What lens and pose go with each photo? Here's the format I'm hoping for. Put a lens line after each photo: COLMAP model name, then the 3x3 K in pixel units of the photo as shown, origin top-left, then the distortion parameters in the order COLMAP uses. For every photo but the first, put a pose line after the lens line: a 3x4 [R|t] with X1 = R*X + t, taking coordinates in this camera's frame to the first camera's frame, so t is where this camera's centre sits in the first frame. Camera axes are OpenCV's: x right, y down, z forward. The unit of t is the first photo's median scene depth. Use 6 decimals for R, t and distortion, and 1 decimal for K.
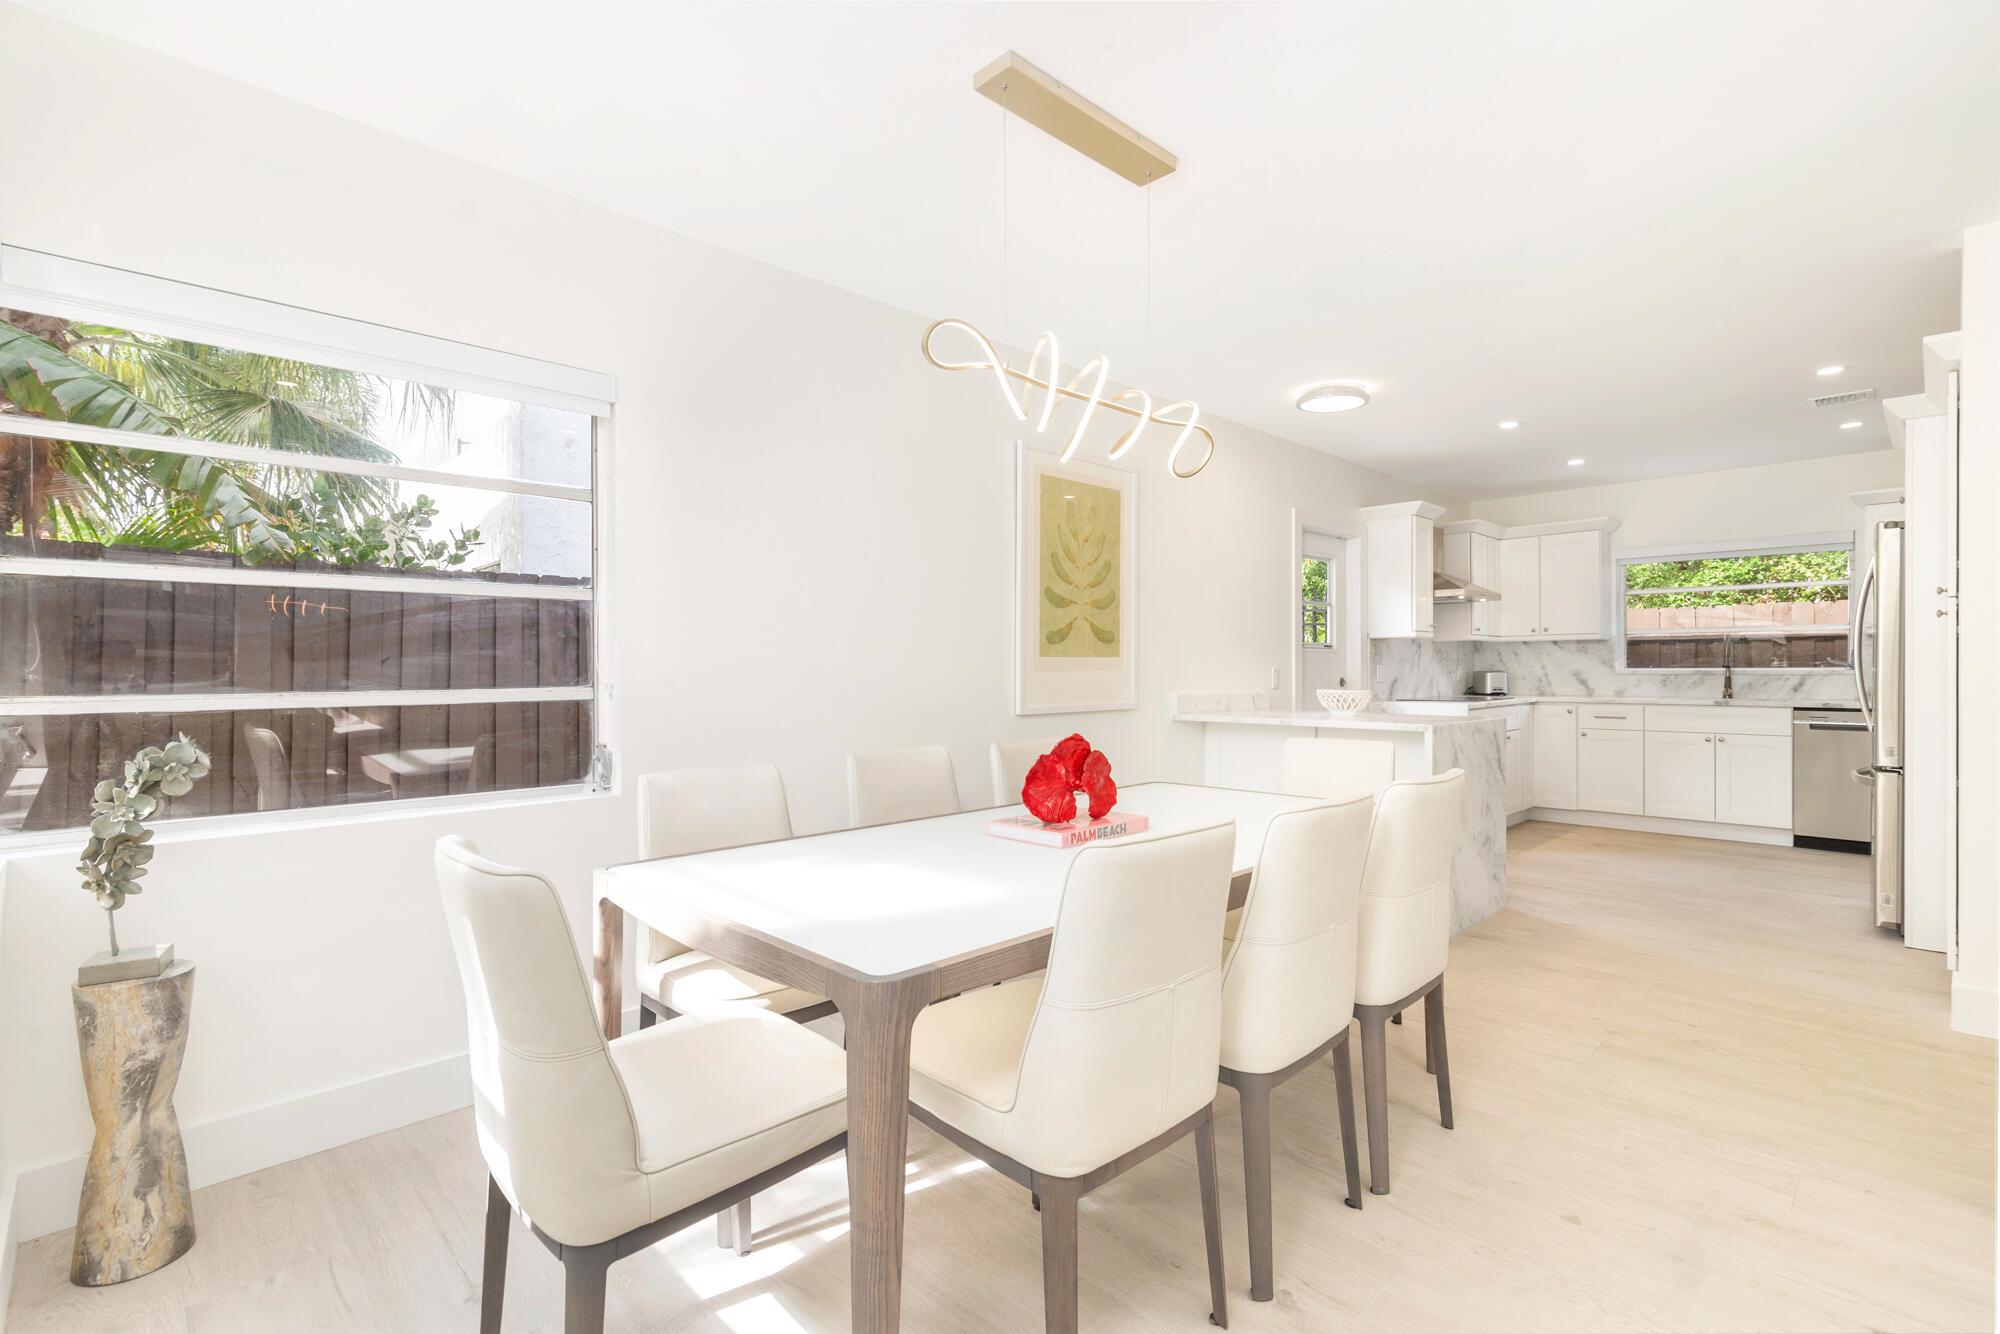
lens RADIAL K [[927.8, 0, 973.6], [0, 927.8, 673.9], [0, 0, 1]] dist [-0.001560, -0.000617]
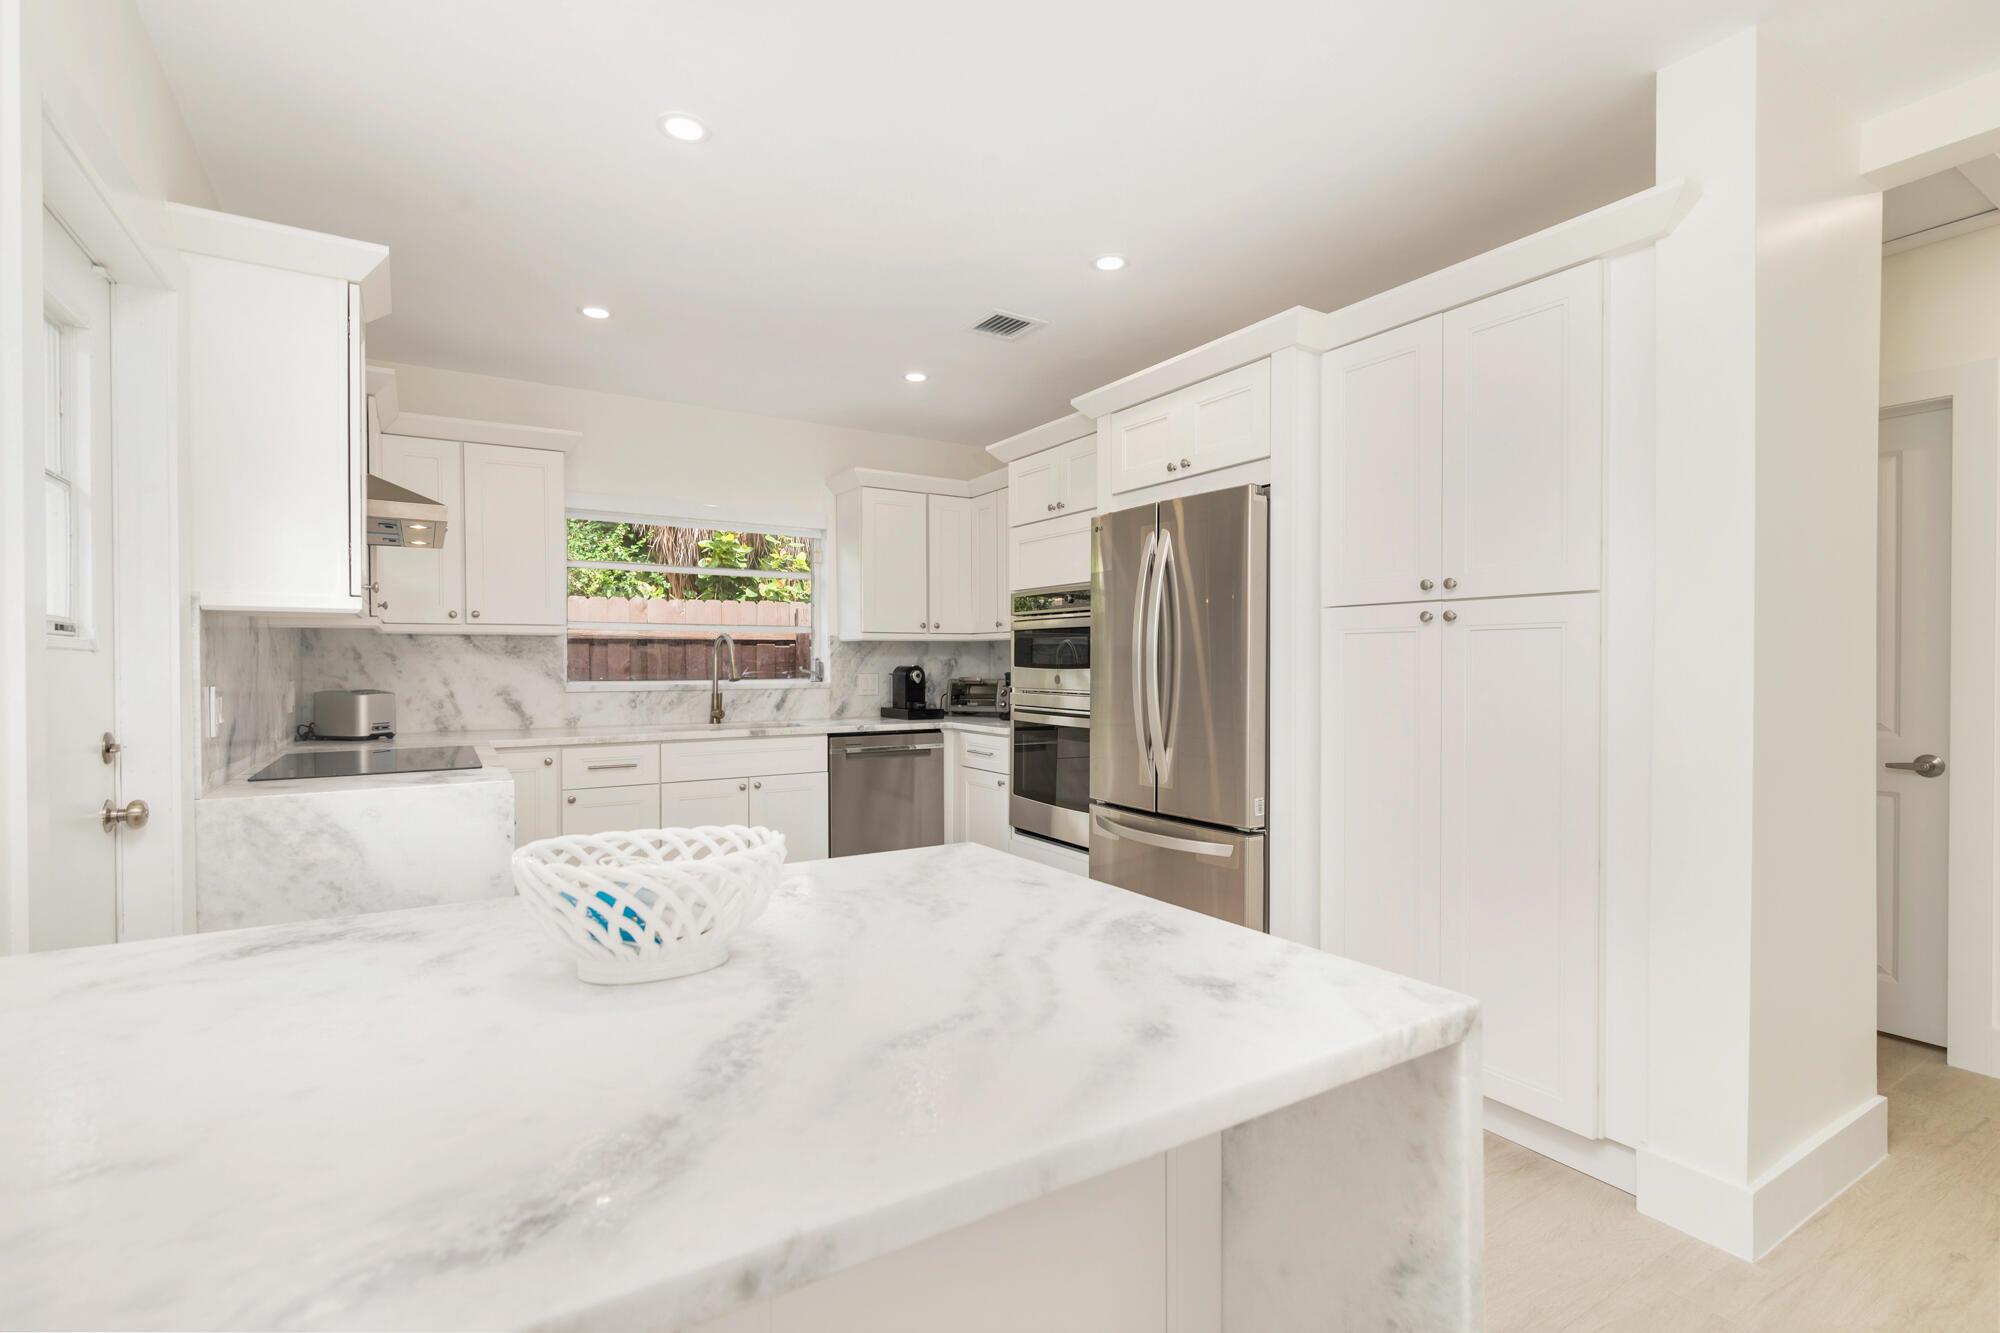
lens RADIAL K [[913.5, 0, 1004.1], [0, 913.5, 670.2], [0, 0, 1]] dist [-0.000585, -0.000322]
pose [[0.186961, -0.003339, 0.982362, 0.154085], [0.006387, 0.999977, 0.002183, -0.014638], [-0.982346, 0.005867, 0.186979, 0.632850]]
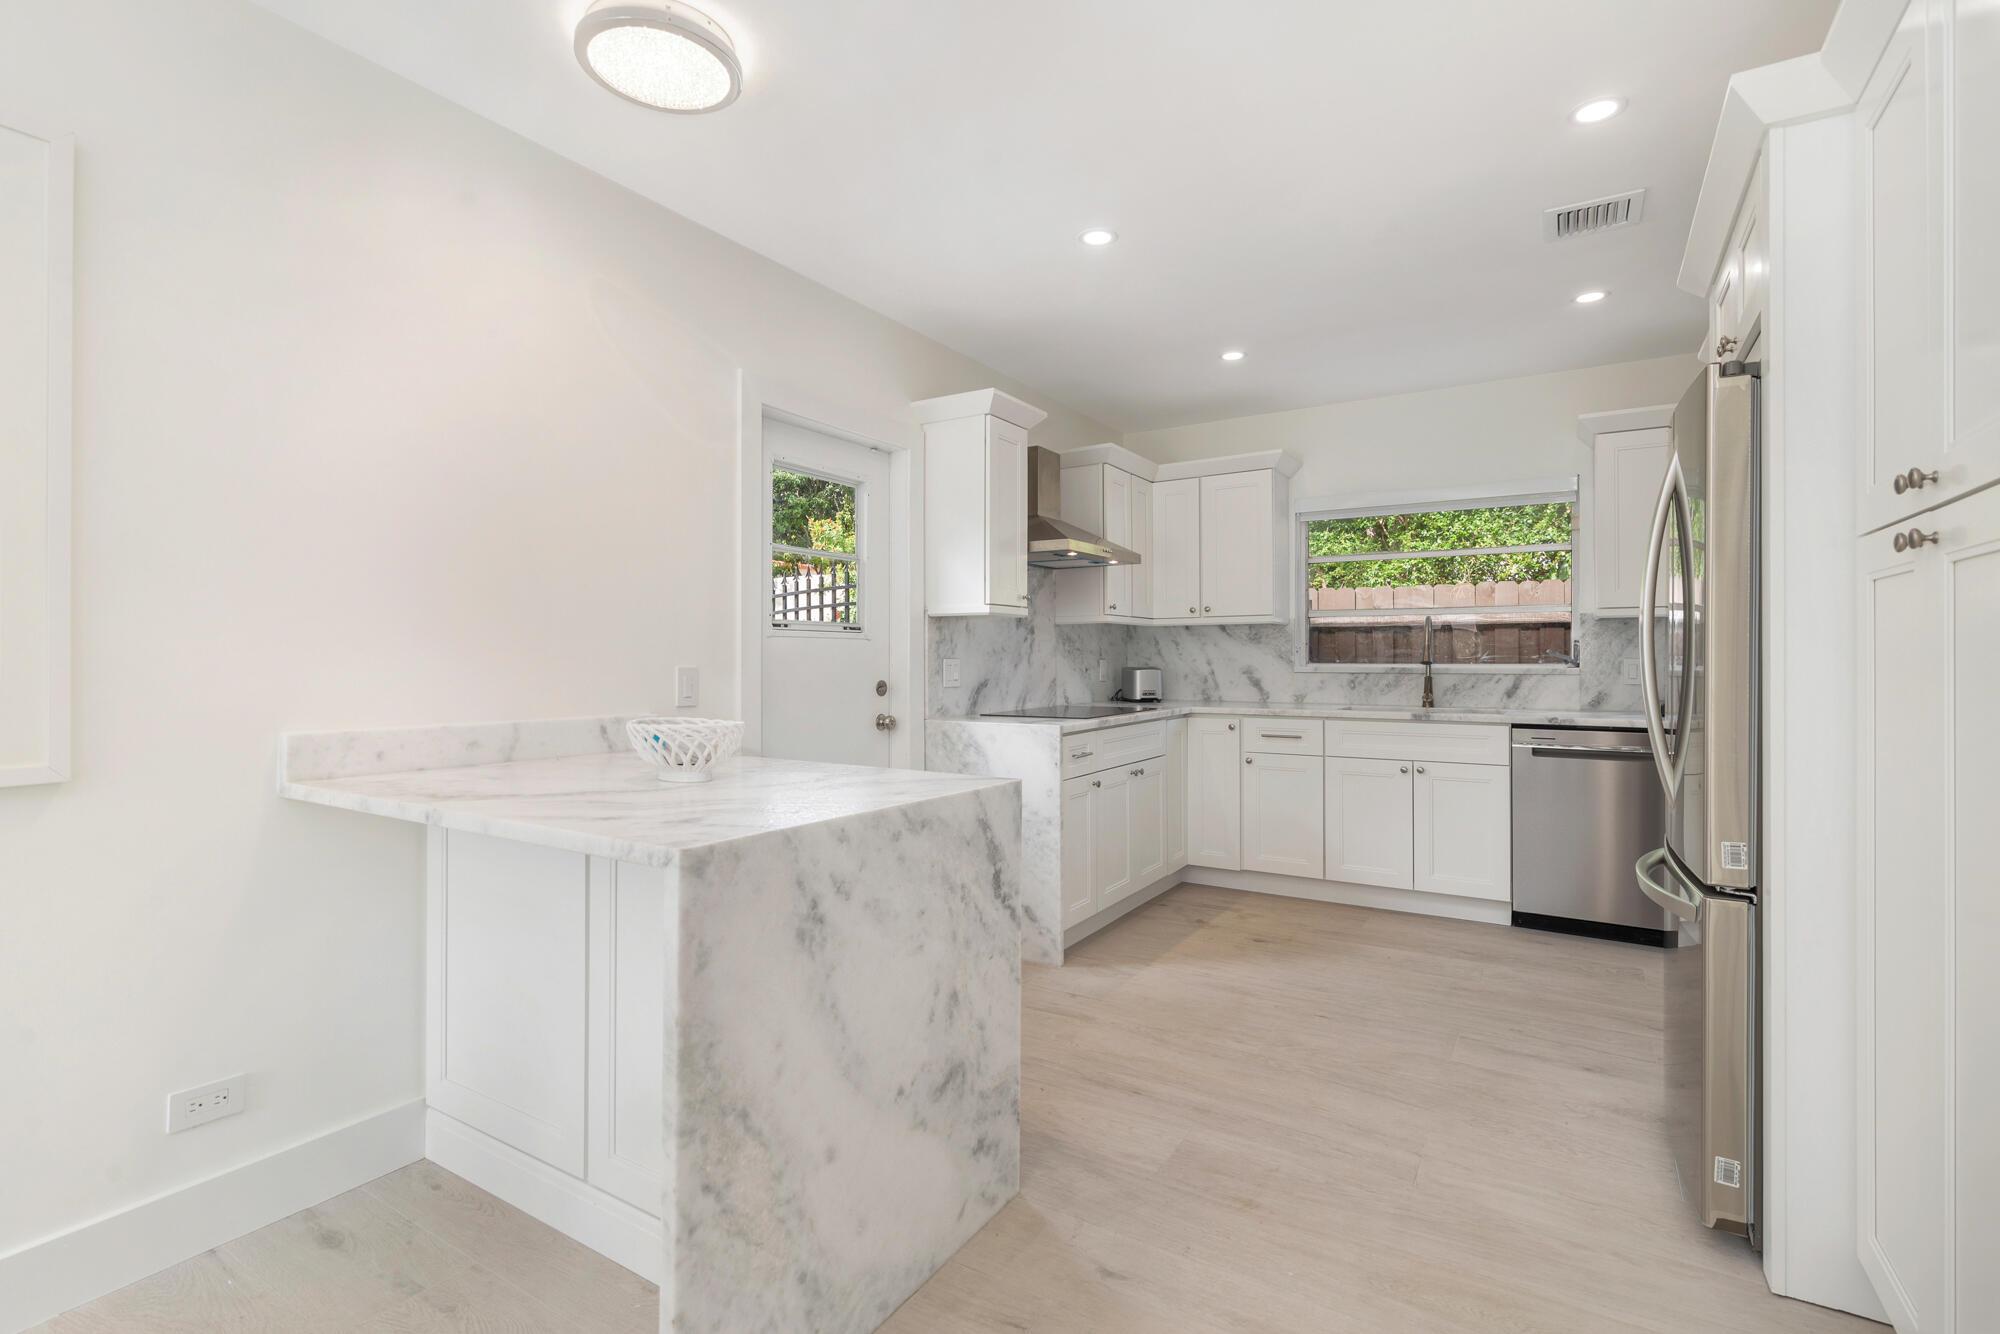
lens RADIAL K [[926.8, 0, 1001.6], [0, 926.8, 662.4], [0, 0, 1]] dist [0.001689, -0.000014]
pose [[0.967527, 0.000595, 0.252766, 0.308316], [-0.000448, 1.000000, -0.000637, -0.007188], [-0.252766, 0.000503, 0.967527, 0.383379]]
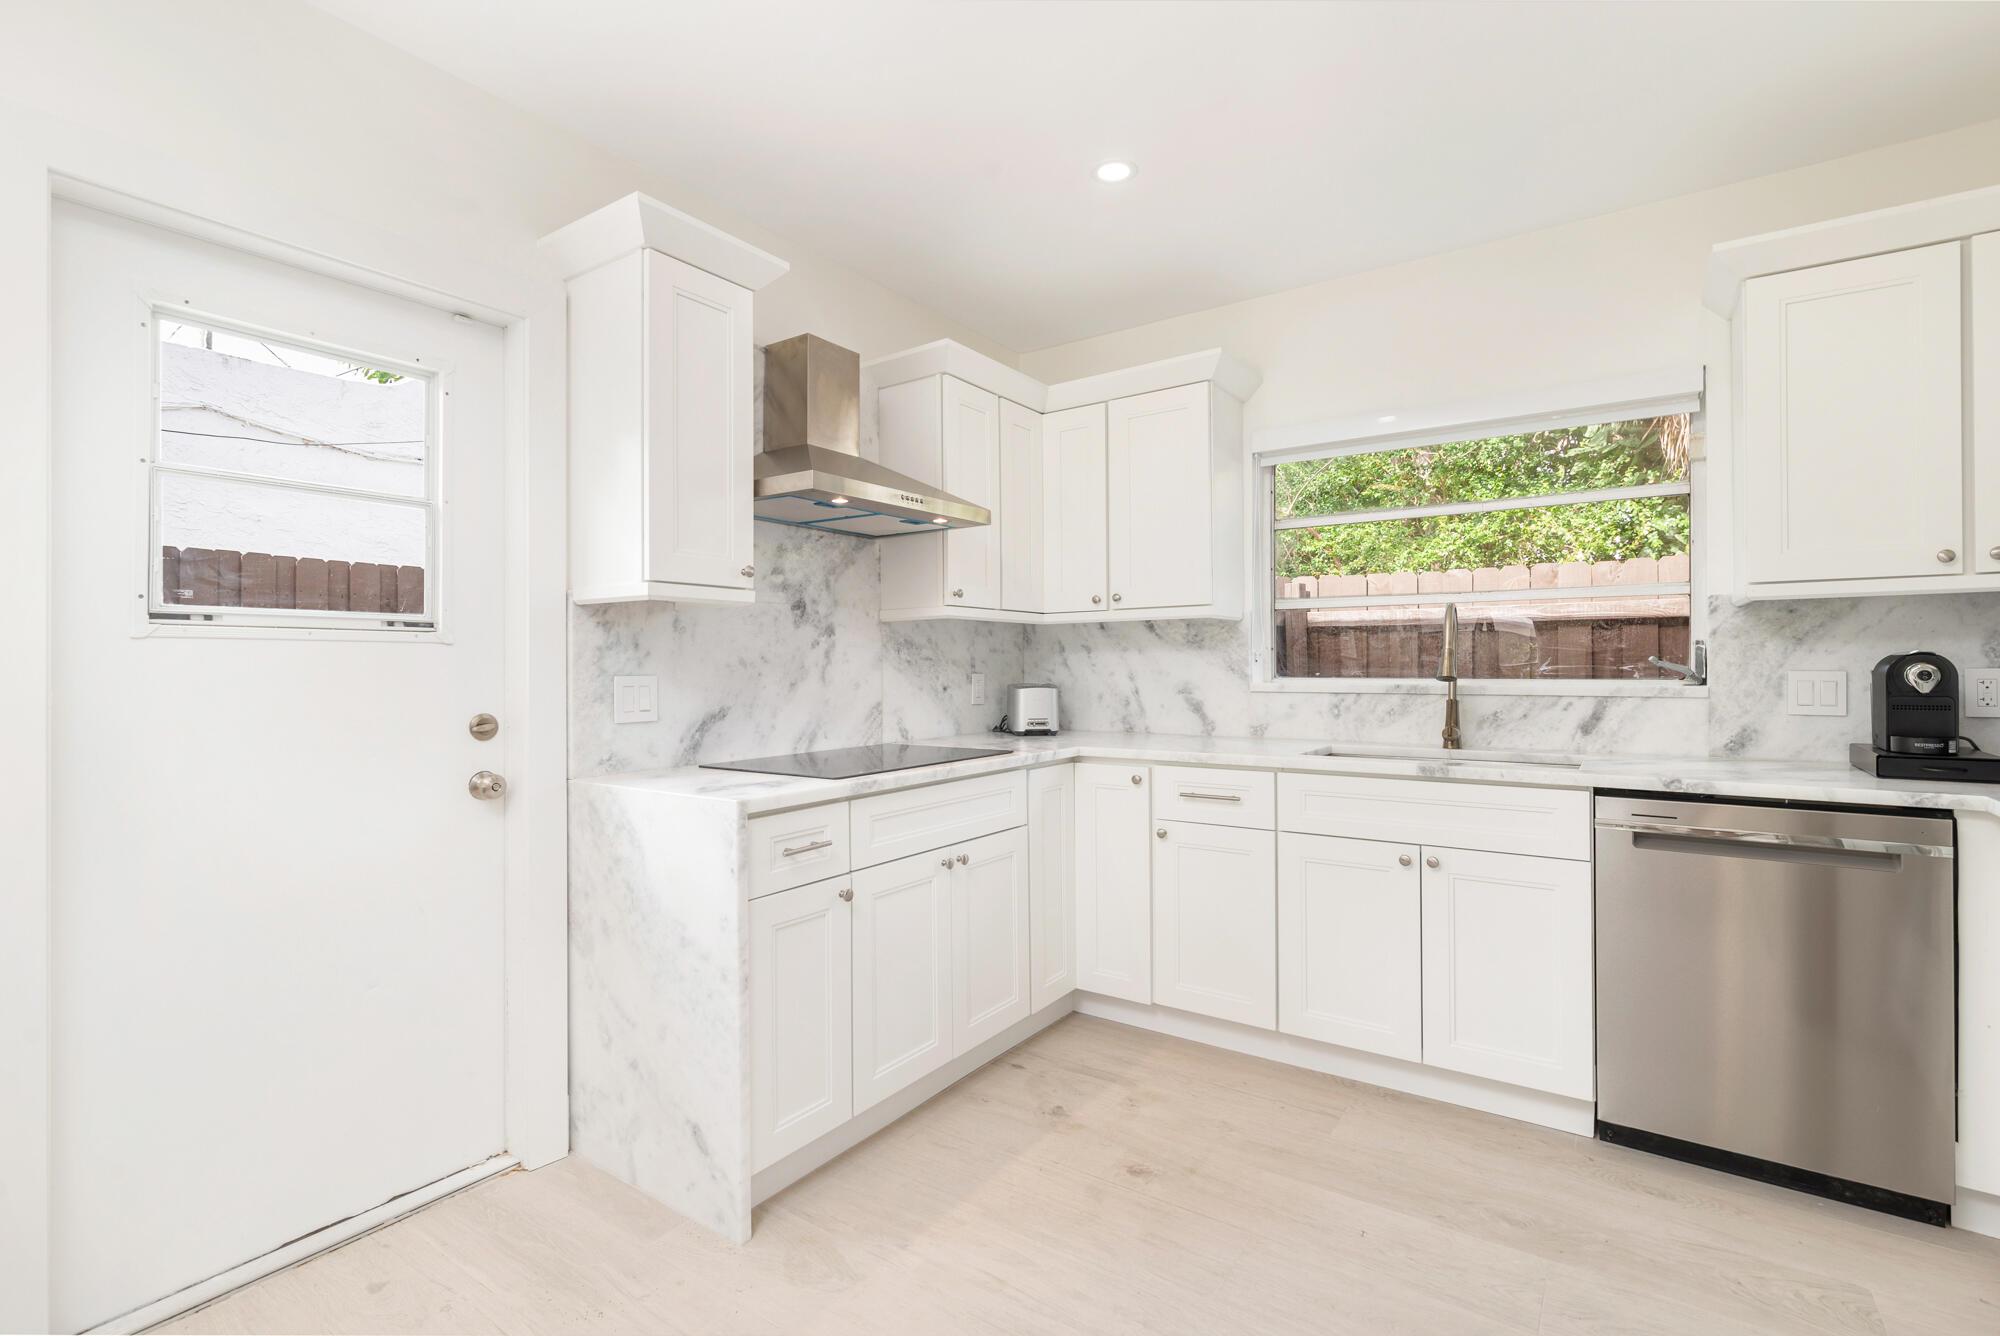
lens RADIAL K [[913.5, 0, 1004.1], [0, 913.5, 671.7], [0, 0, 1]] dist [-0.000585, -0.000322]
pose [[0.979440, -0.003150, 0.201710, 0.500787], [0.003107, 0.999995, 0.000531, -0.011294], [-0.201710, 0.000107, 0.979445, 0.597149]]
